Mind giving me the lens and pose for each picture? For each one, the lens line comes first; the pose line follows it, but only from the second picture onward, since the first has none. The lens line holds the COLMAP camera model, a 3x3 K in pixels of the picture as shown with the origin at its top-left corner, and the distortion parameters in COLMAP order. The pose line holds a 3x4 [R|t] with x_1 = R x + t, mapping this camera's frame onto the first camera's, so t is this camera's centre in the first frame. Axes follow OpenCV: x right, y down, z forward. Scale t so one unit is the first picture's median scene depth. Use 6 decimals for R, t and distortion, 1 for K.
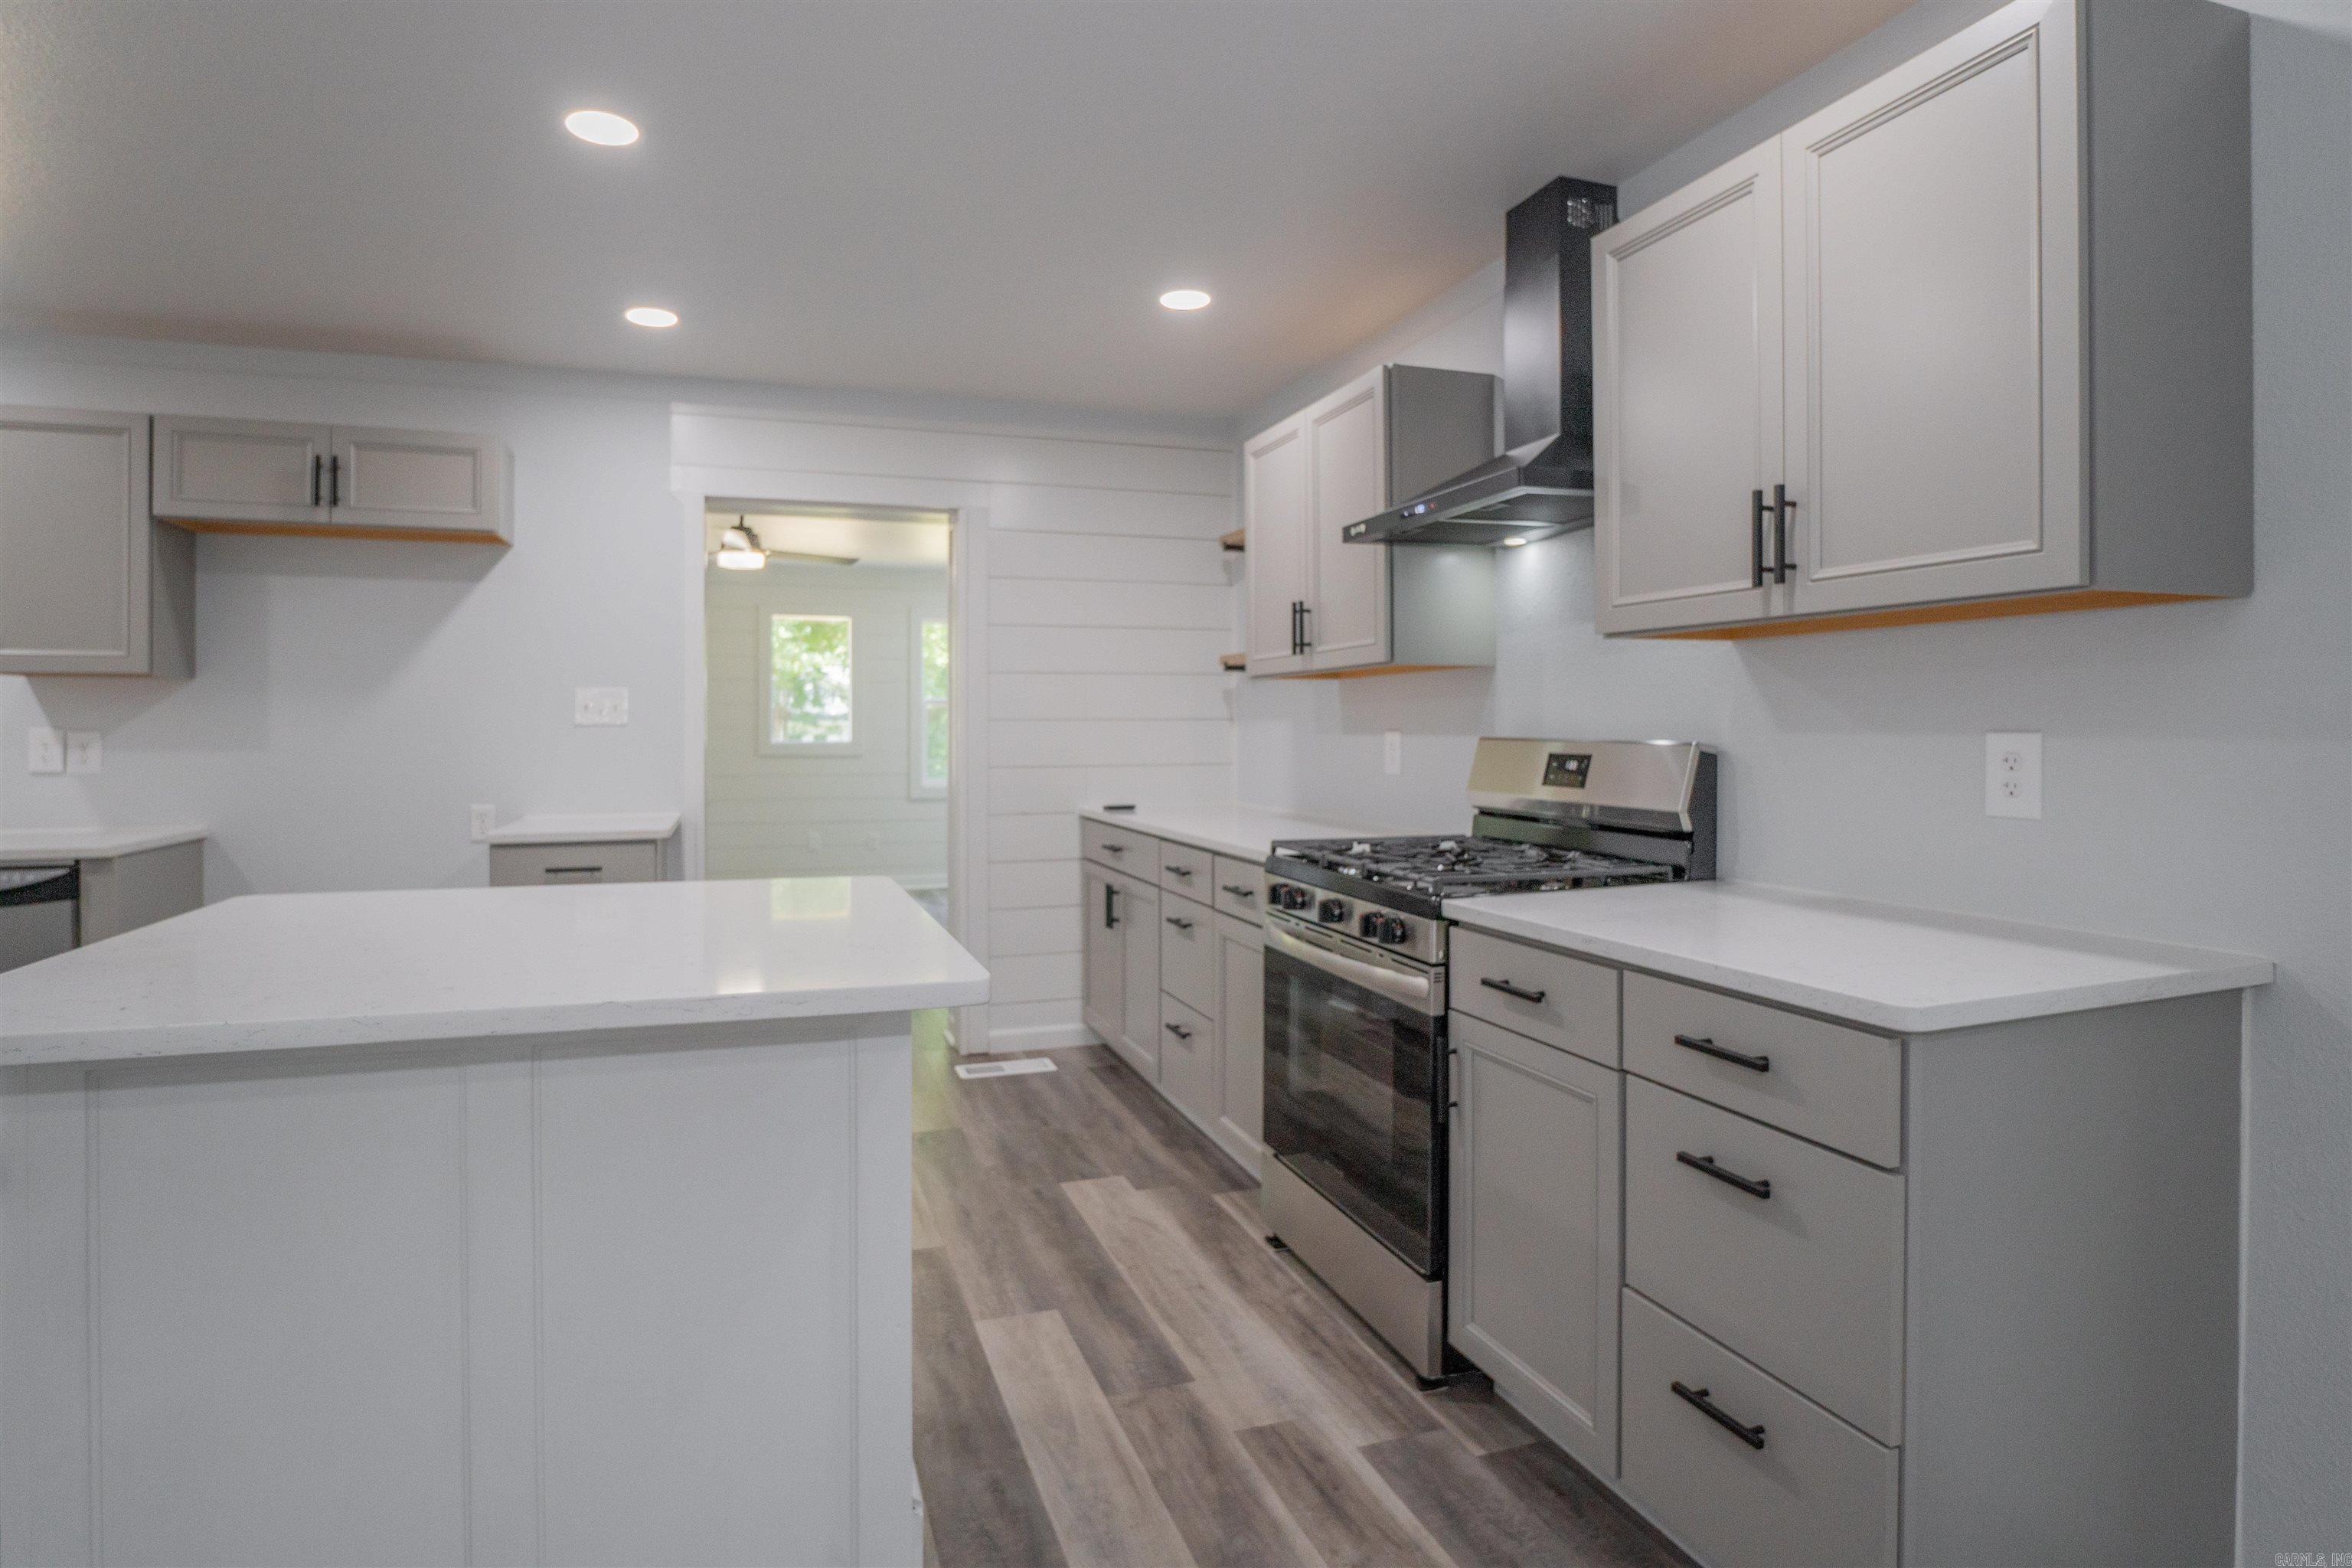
lens RADIAL K [[1219.8, 0, 1165.8], [0, 1219.8, 721.6], [0, 0, 1]] dist [-0.039209, 0.001708]
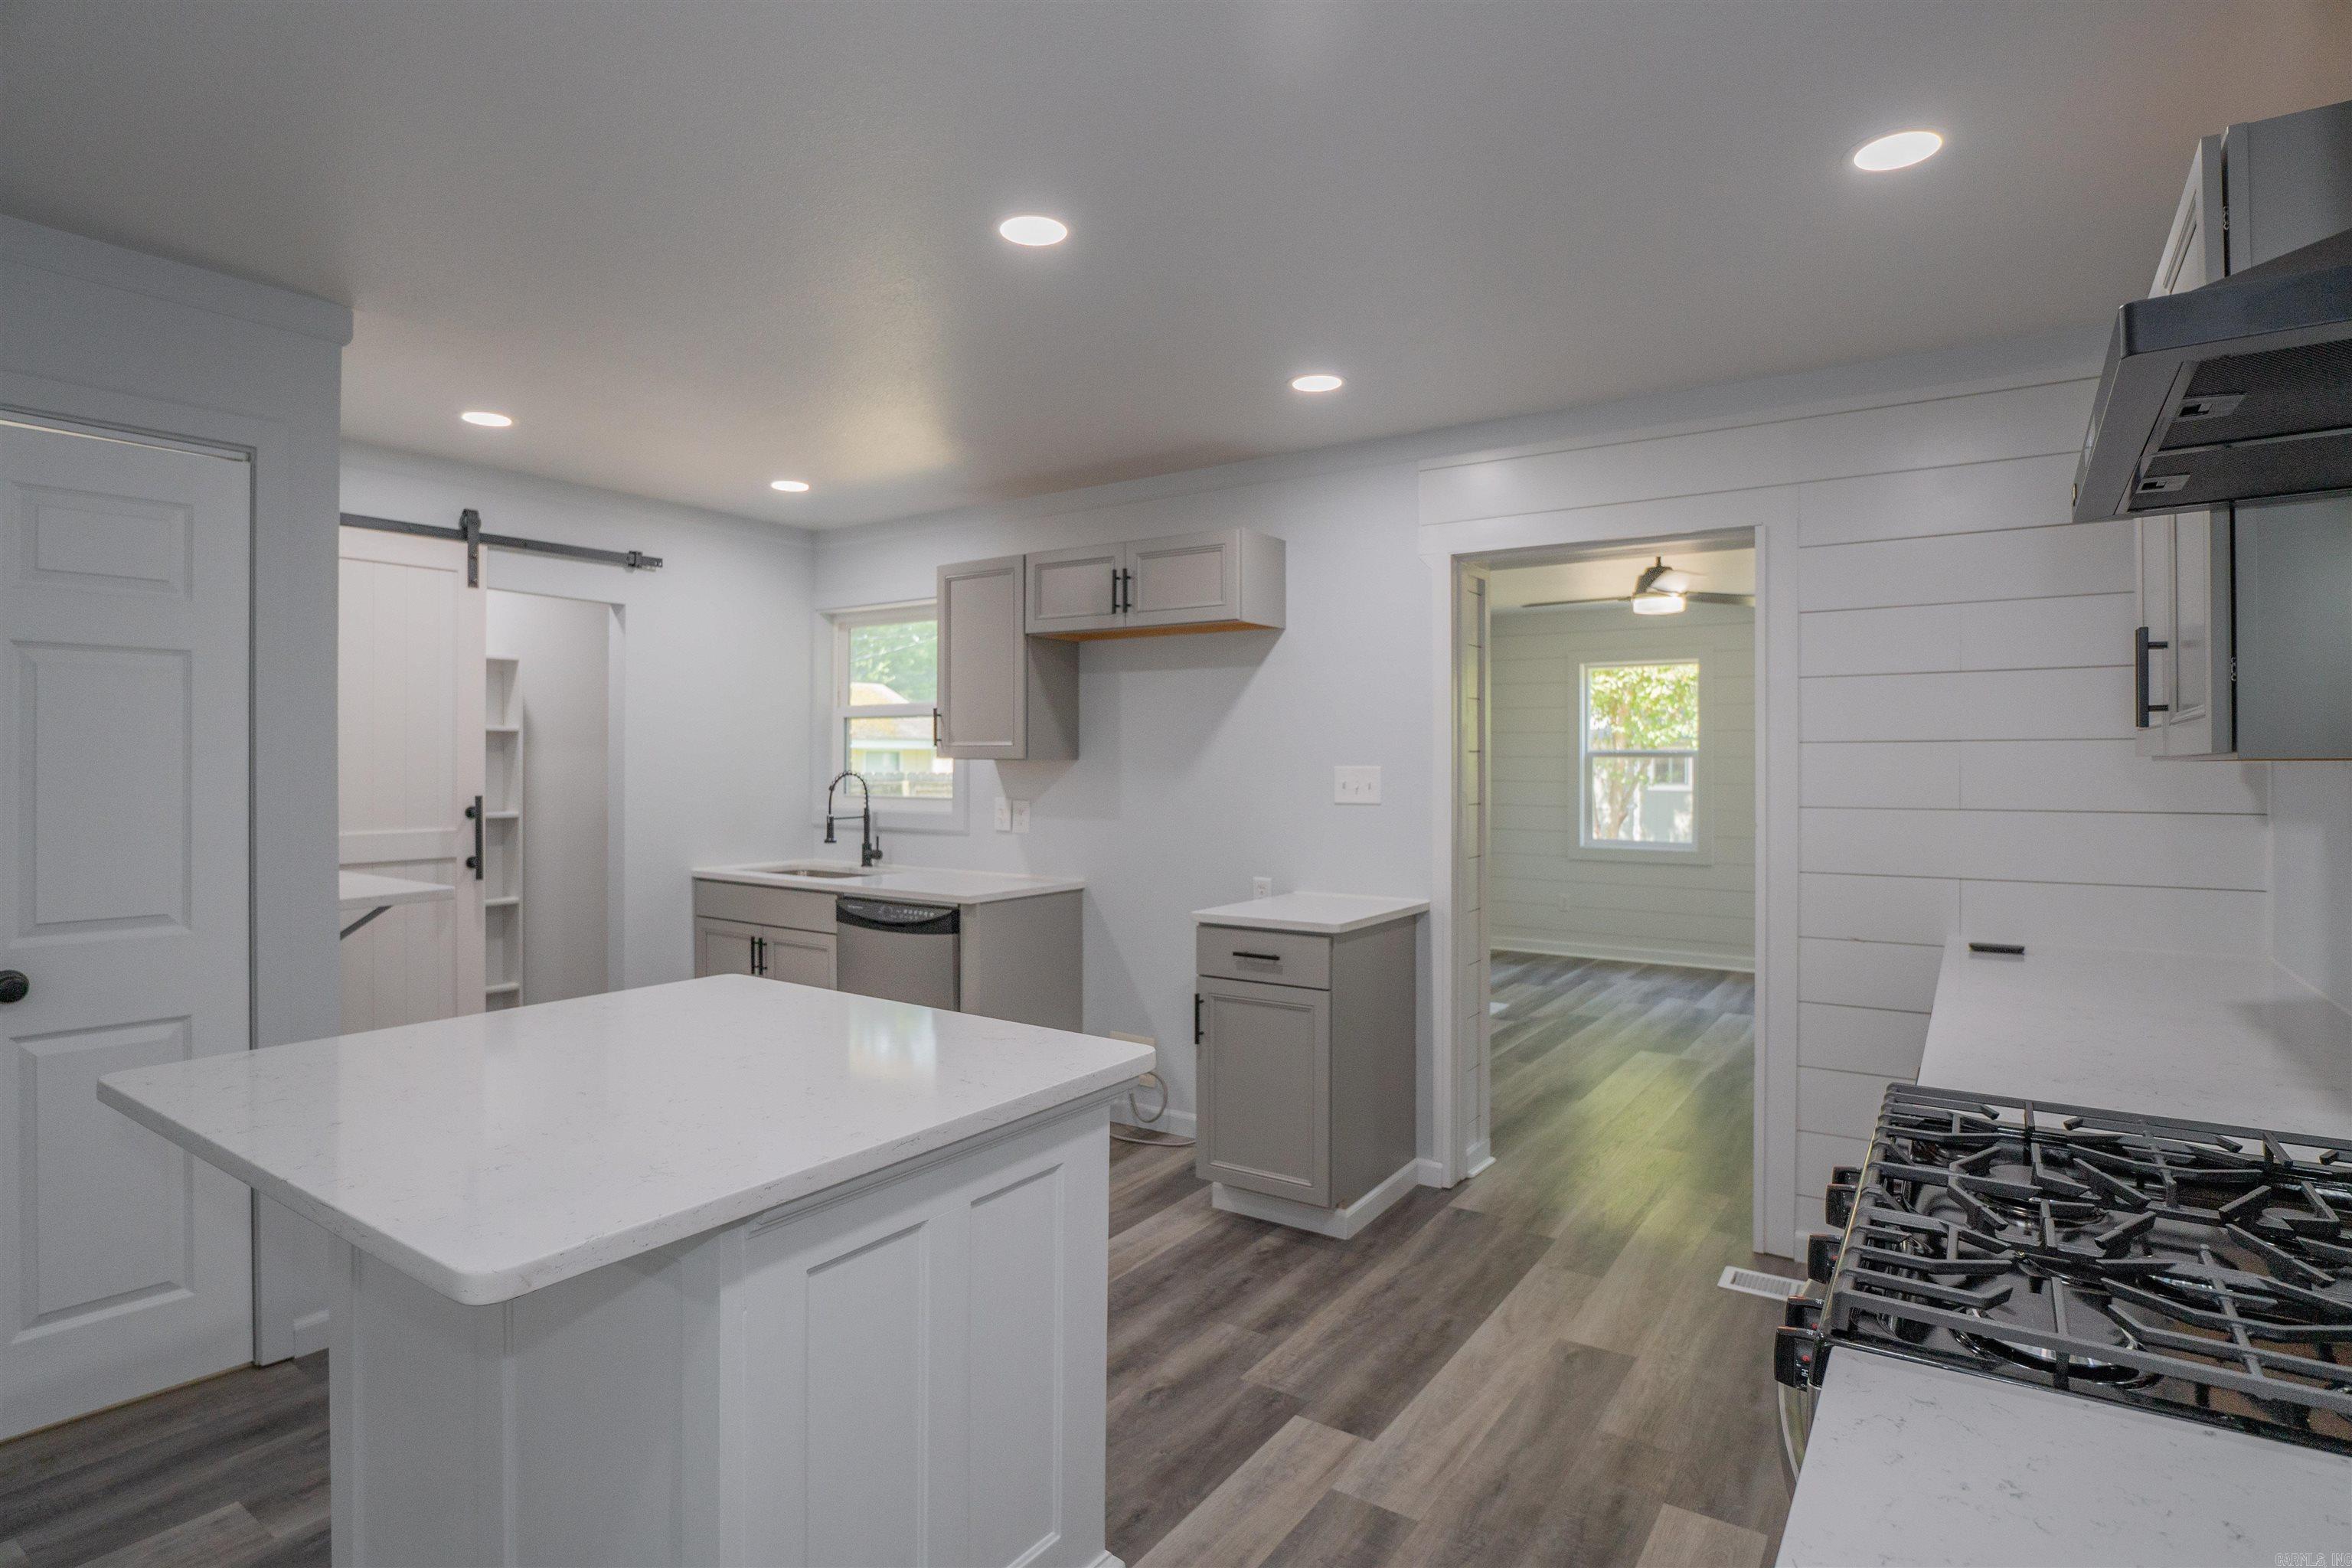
lens RADIAL K [[1196.4, 0, 1166.1], [0, 1196.4, 767.1], [0, 0, 1]] dist [-0.033385, 0.001283]
pose [[0.595331, 0.006708, -0.803452, 0.262792], [0.002879, 0.999941, 0.010482, -0.044792], [0.803475, -0.008553, 0.595277, 0.355732]]
